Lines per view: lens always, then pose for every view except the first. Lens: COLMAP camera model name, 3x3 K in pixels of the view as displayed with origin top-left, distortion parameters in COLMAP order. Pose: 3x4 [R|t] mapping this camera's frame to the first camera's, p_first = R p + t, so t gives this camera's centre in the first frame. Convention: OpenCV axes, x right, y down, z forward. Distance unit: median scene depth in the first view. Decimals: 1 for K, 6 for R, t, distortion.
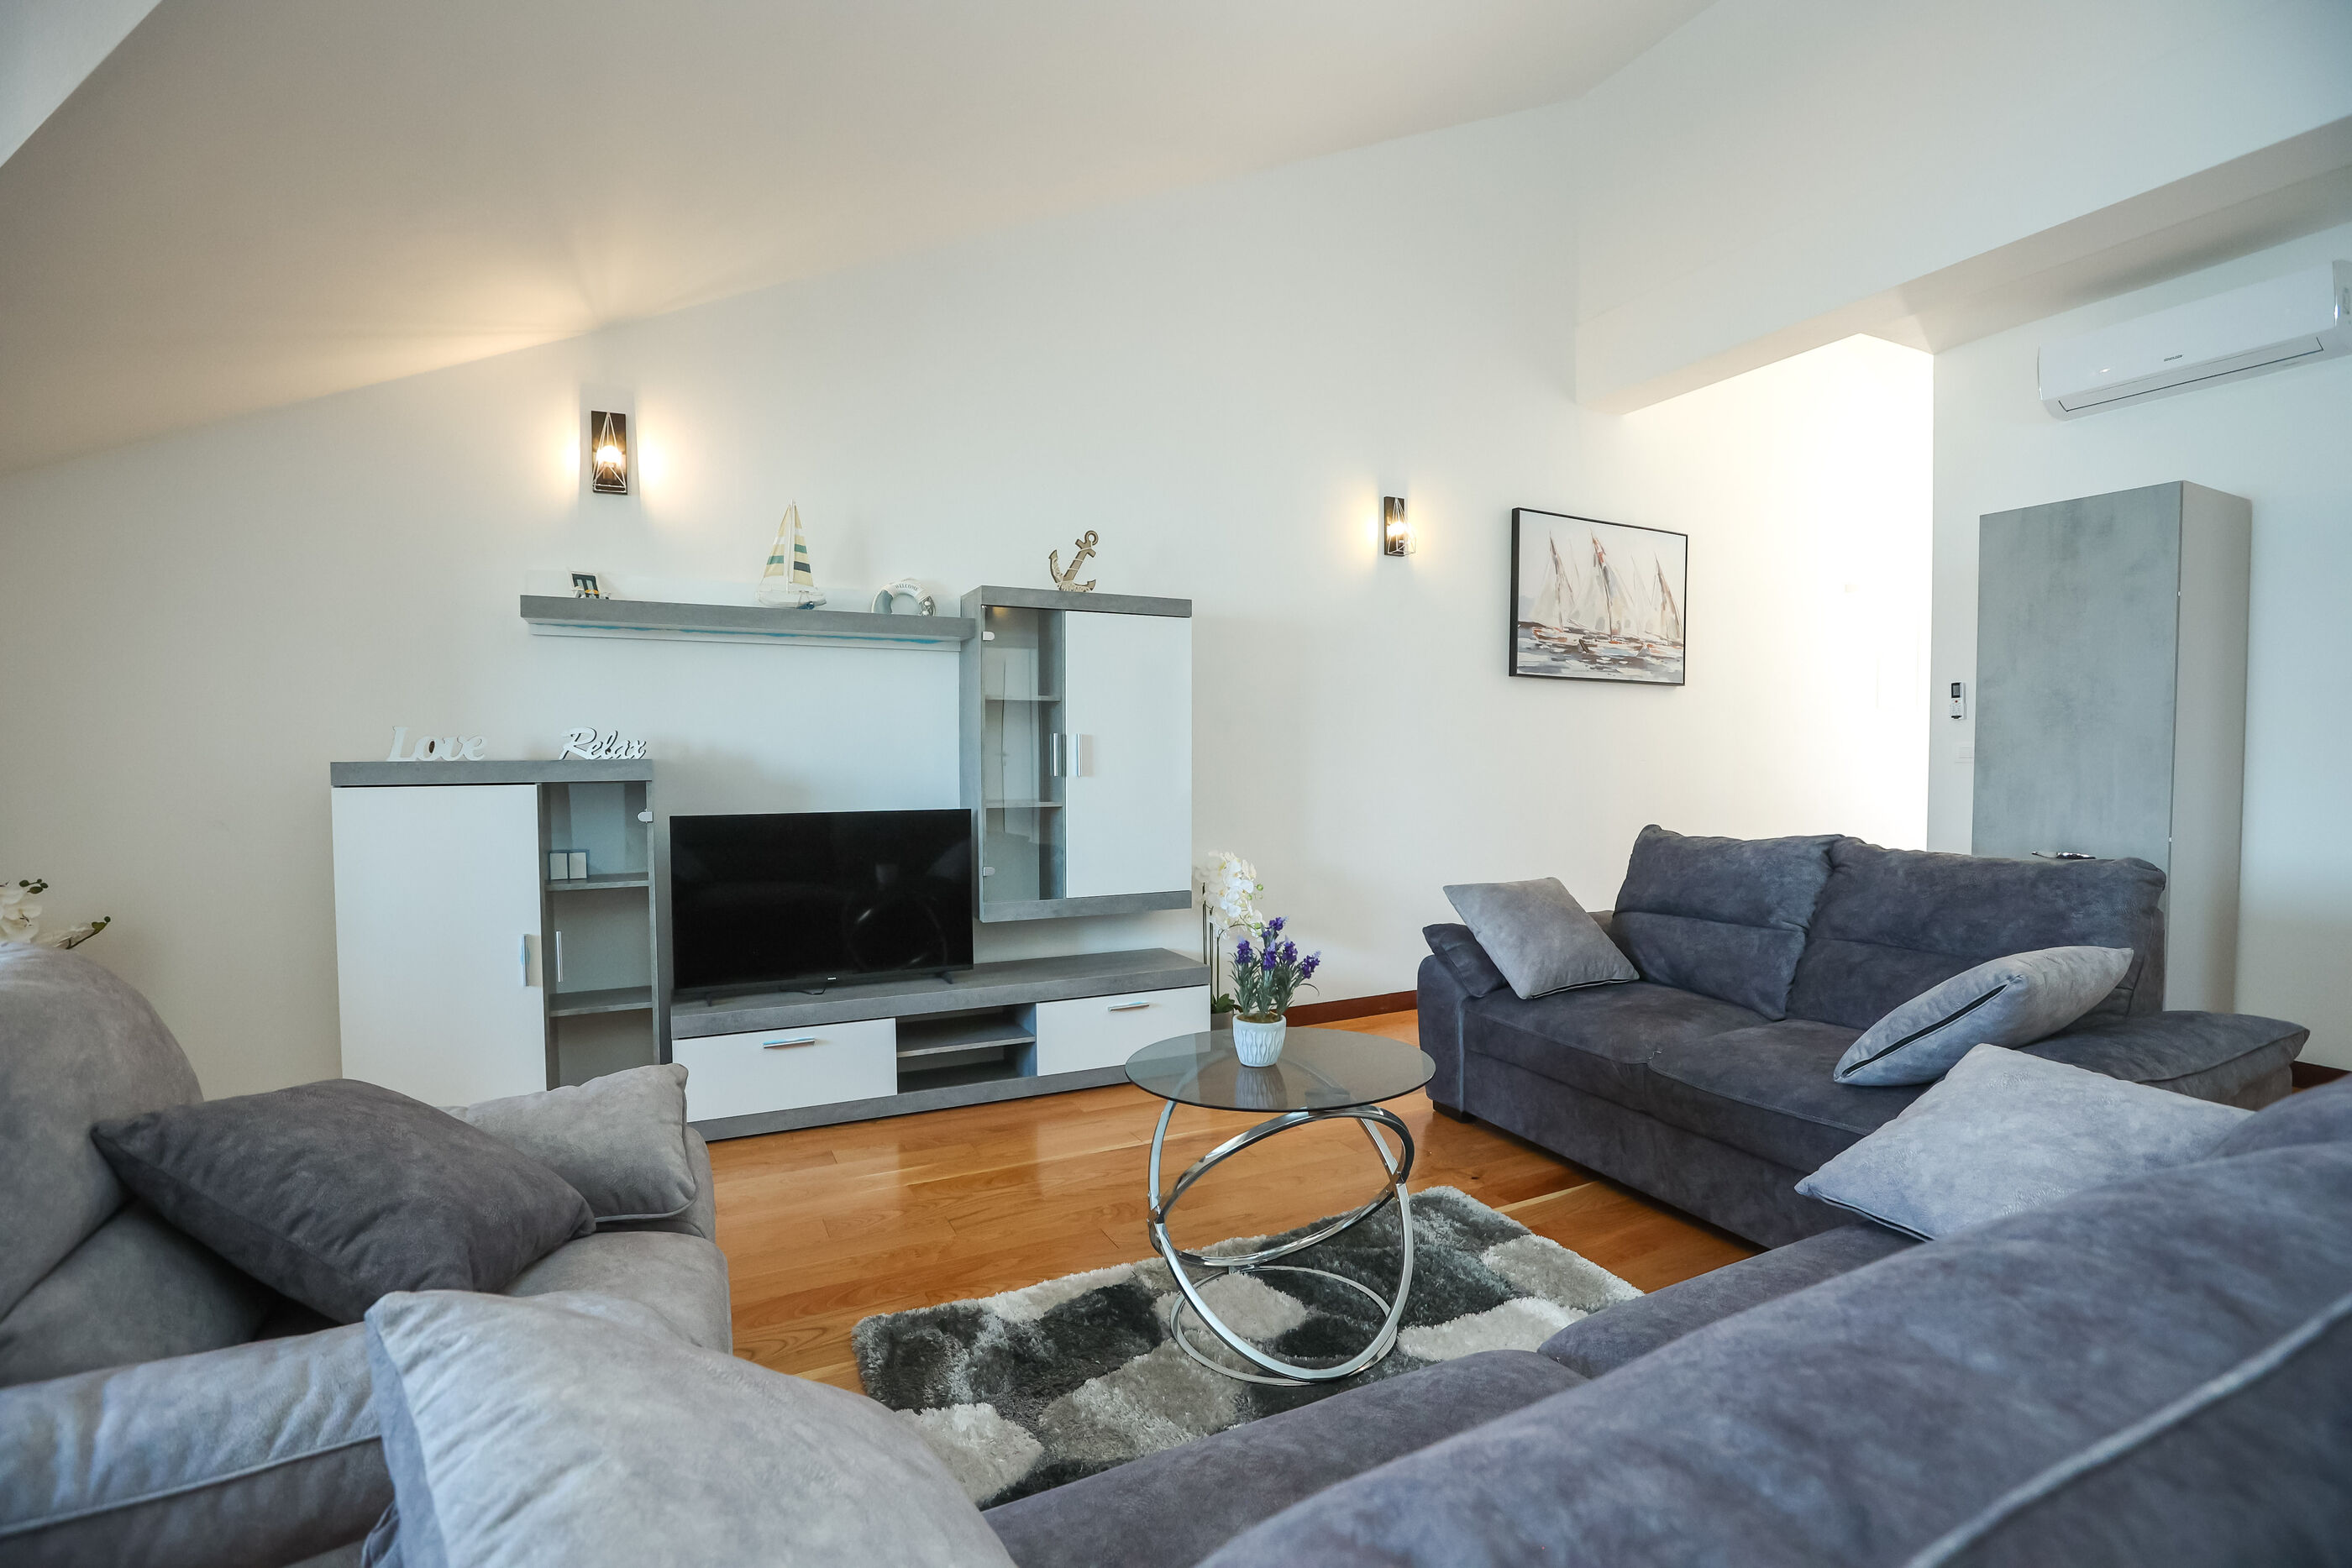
lens RADIAL K [[1065.4, 0, 1184.3], [0, 1065.4, 798.7], [0, 0, 1]] dist [-0.026039, 0.002624]
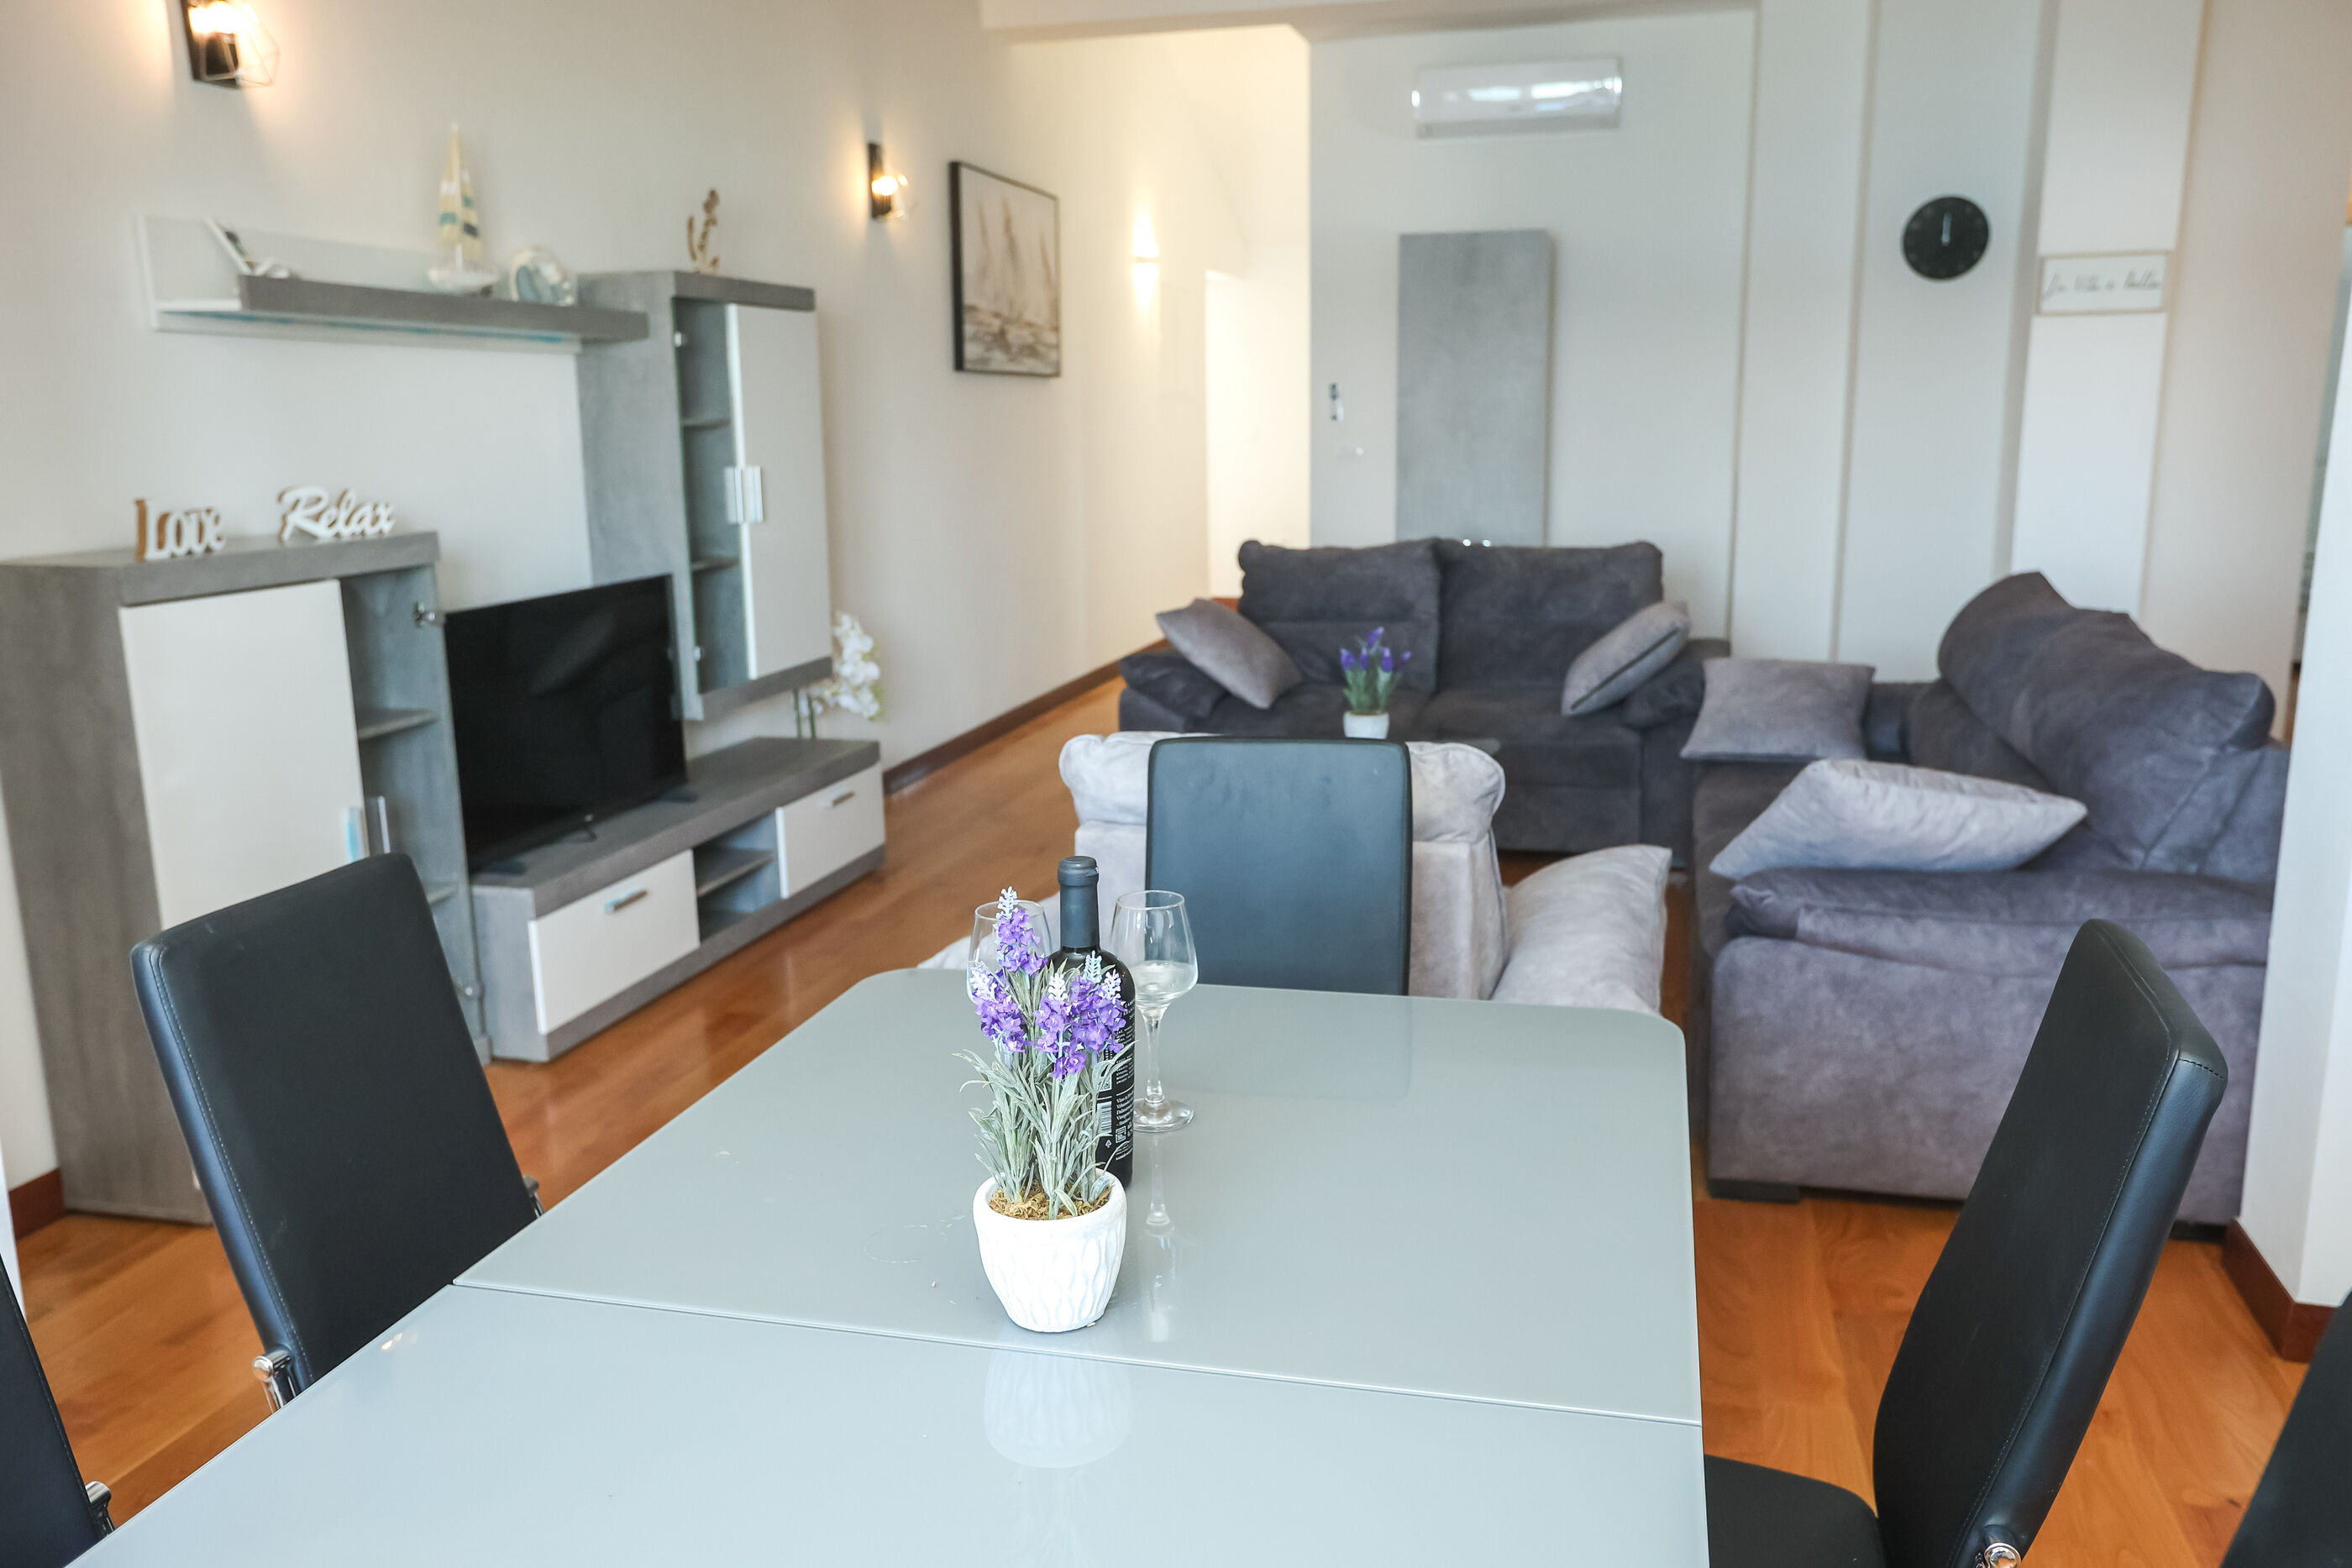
lens RADIAL K [[1761.1, 0, 1170.4], [0, 1761.1, 776.6], [0, 0, 1]] dist [0.016543, 0.004465]
pose [[0.673127, -0.159045, 0.722222, -0.845026], [0.044851, 0.983582, 0.174799, -0.048526], [-0.738166, -0.085269, 0.669209, -0.105579]]
